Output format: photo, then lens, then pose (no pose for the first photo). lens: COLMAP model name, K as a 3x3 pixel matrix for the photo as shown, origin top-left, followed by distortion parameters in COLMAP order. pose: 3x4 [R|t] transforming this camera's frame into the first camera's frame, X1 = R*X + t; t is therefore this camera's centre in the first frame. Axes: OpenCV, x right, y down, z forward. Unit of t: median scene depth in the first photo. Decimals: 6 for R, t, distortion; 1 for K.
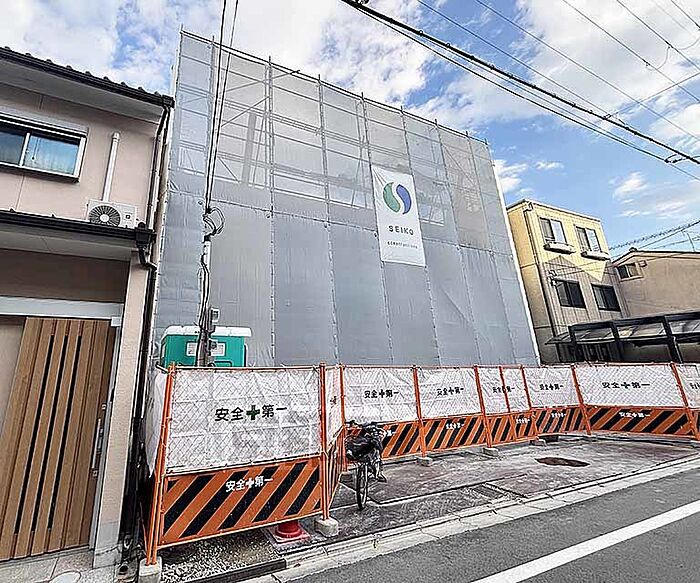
lens RADIAL K [[327.4, 0, 284.3], [0, 327.4, 276.6], [0, 0, 1]] dist [-0.010754, 0.003273]
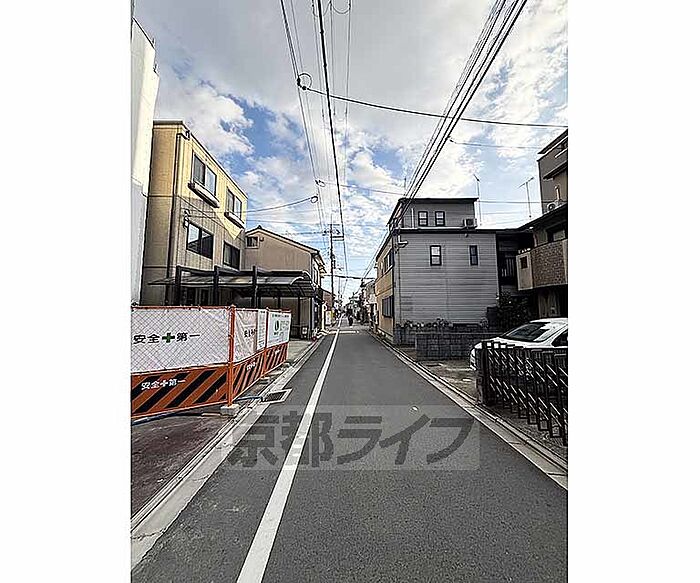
lens RADIAL K [[237.3, 0, 346.3], [0, 237.3, 286.8], [0, 0, 1]] dist [0.010128, 0.000042]
pose [[0.377648, 0.115300, 0.918743, 0.725332], [-0.262397, 0.964869, -0.013231, 0.150097], [-0.887992, -0.236079, 0.394635, 0.519054]]
